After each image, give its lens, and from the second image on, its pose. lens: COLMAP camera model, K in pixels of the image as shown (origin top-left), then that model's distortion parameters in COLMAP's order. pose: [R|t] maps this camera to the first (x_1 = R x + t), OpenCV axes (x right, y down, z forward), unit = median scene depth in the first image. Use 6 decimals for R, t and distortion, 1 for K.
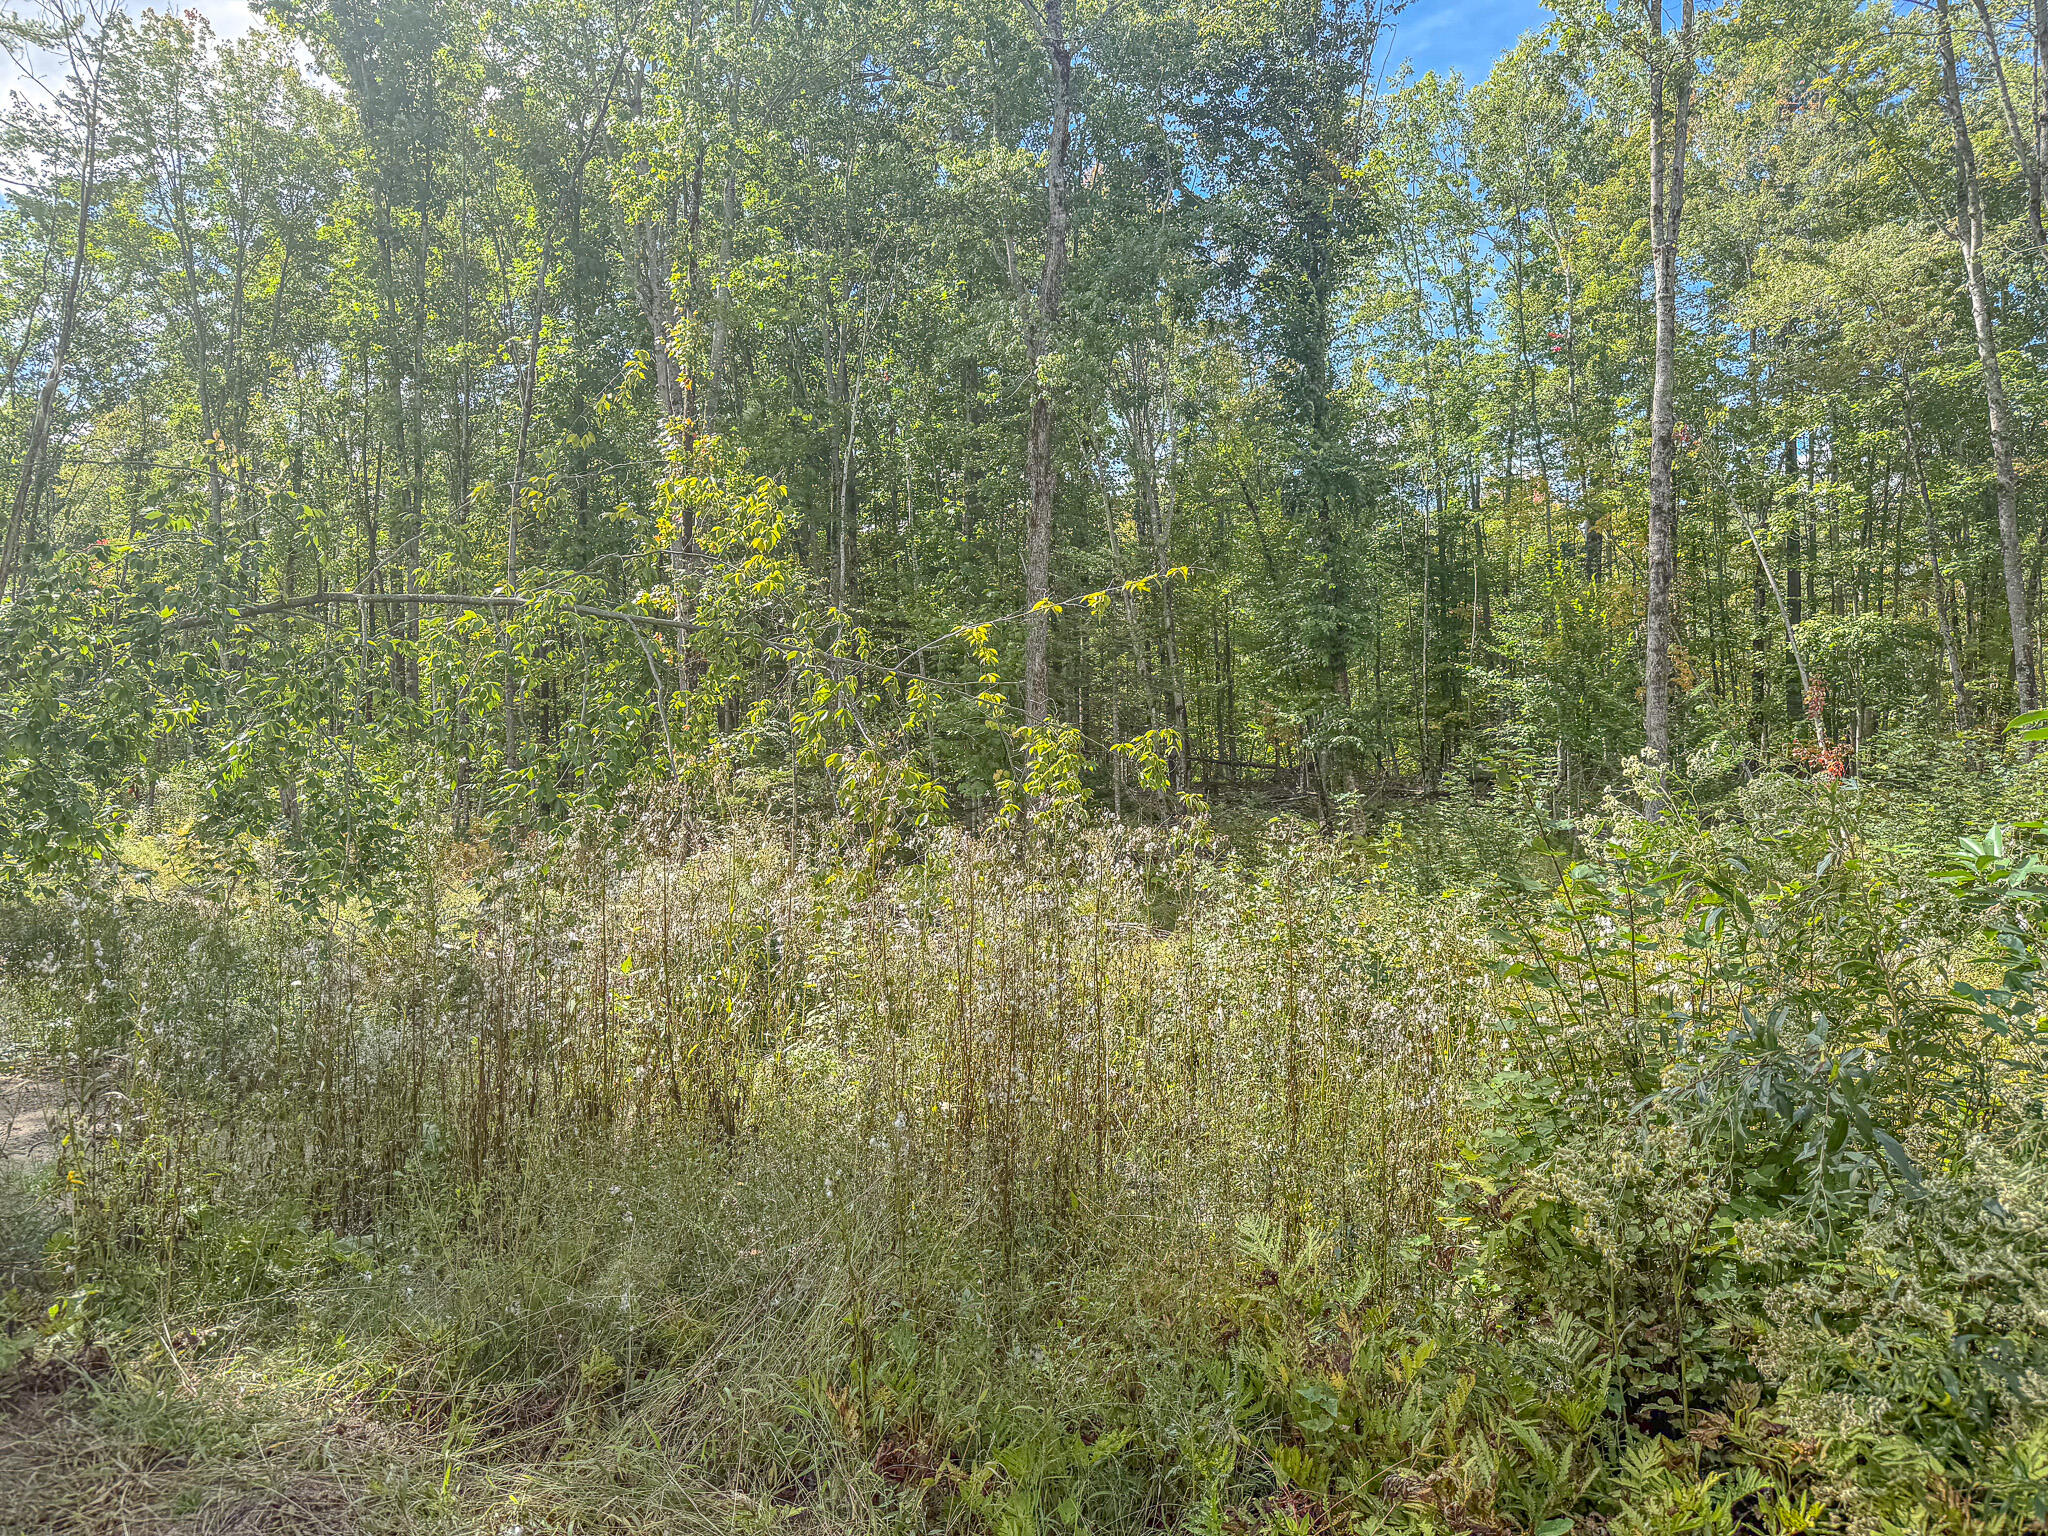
lens RADIAL K [[1402.2, 0, 1024.0], [0, 1402.2, 768.0], [0, 0, 1]] dist [0.081555, -0.126152]
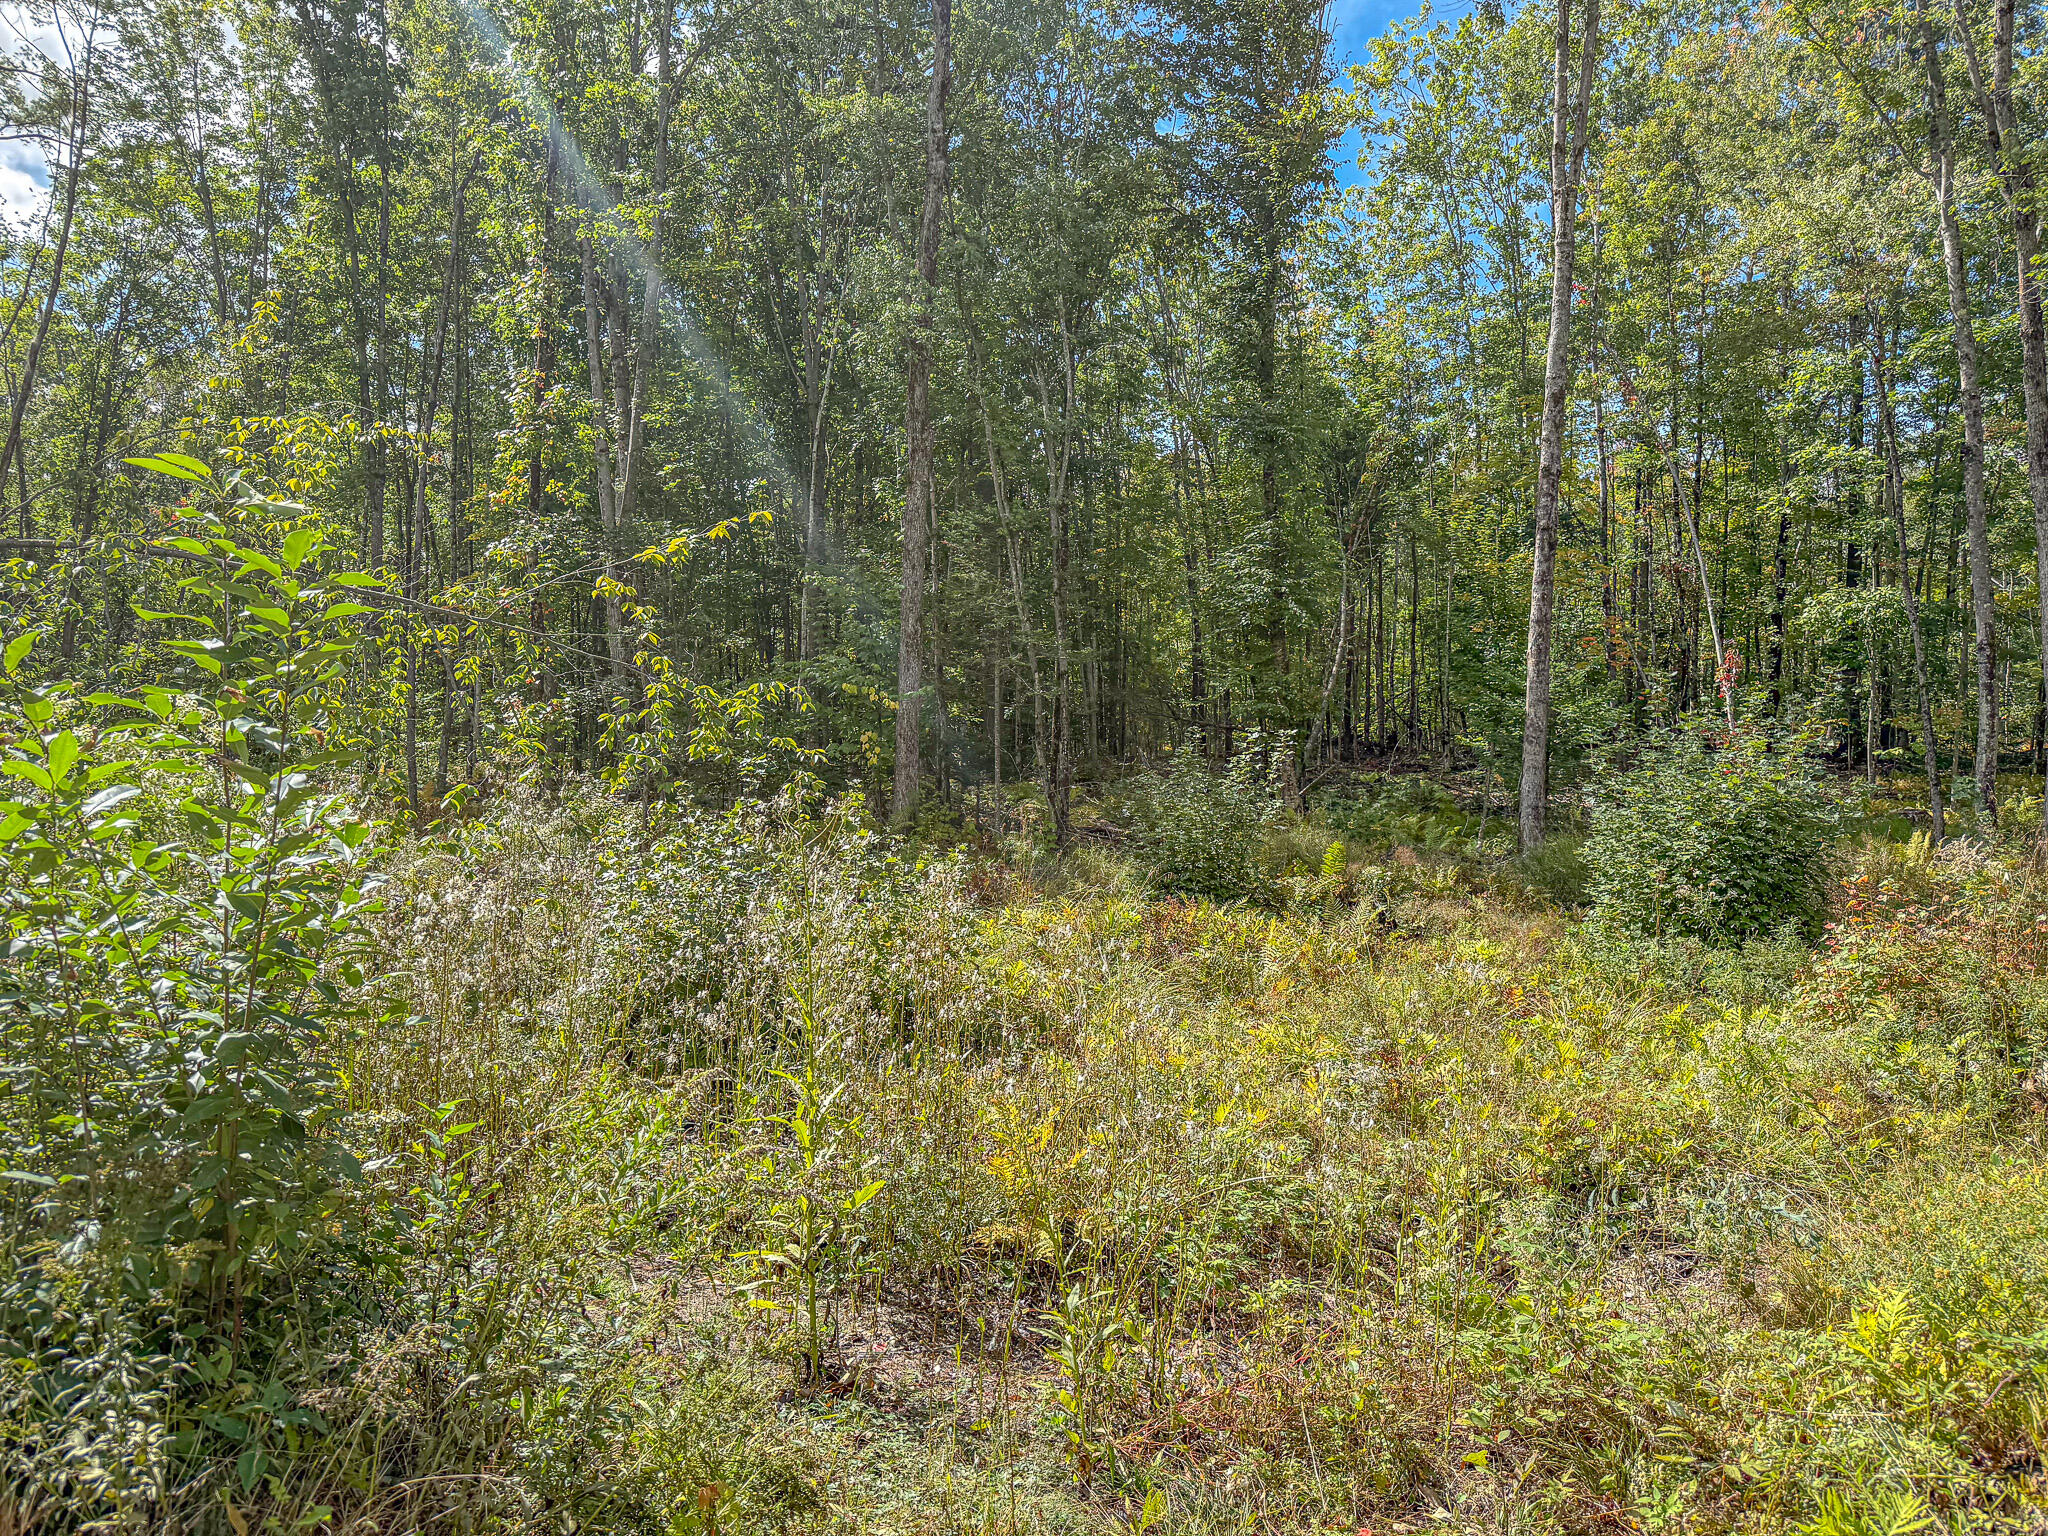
lens RADIAL K [[1402.2, 0, 1024.0], [0, 1402.2, 768.0], [0, 0, 1]] dist [0.081555, -0.126152]
pose [[0.996961, 0.023049, -0.074419, 0.119733], [-0.021281, 0.999474, 0.024471, -0.000833], [0.074944, -0.022813, 0.996927, 0.022199]]
